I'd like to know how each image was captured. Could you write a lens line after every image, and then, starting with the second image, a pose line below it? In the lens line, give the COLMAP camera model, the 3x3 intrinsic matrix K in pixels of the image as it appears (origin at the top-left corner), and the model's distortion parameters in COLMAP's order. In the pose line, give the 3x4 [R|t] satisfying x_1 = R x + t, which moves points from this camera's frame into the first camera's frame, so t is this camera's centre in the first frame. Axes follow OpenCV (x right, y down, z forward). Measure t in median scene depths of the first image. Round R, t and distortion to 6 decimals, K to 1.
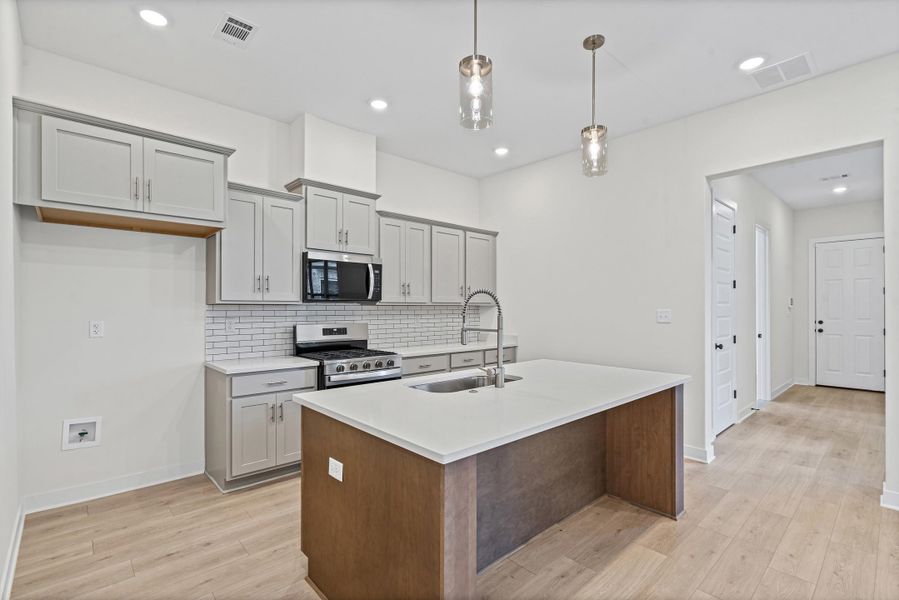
lens RADIAL K [[413.3, 0, 447.0], [0, 413.3, 303.3], [0, 0, 1]] dist [-0.012344, 0.000763]
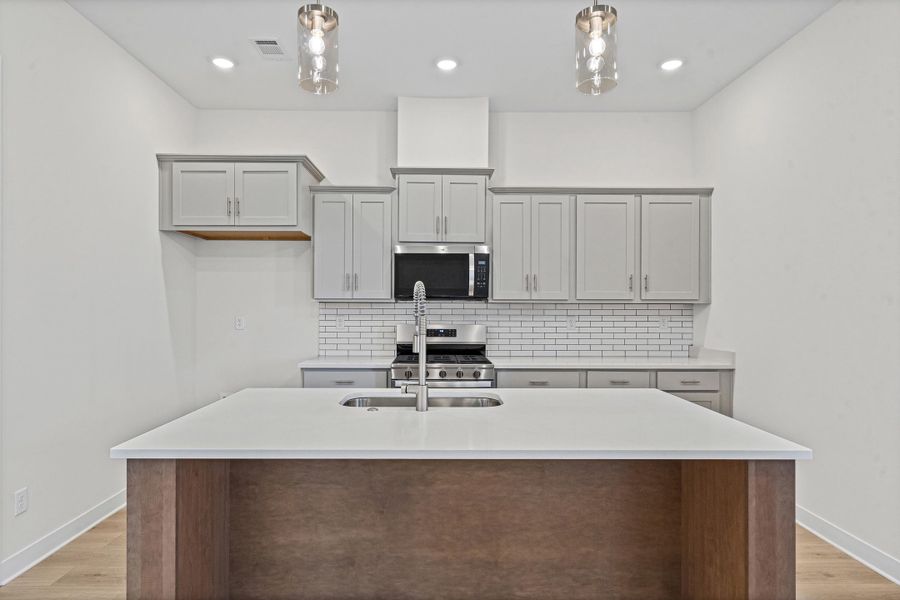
lens RADIAL K [[510.2, 0, 448.4], [0, 510.2, 302.5], [0, 0, 1]] dist [-0.000902, -0.000809]
pose [[0.751129, -0.001752, -0.660153, 0.485777], [0.004150, 0.999989, 0.002068, 0.000987], [0.660142, -0.004293, 0.751128, 0.200119]]
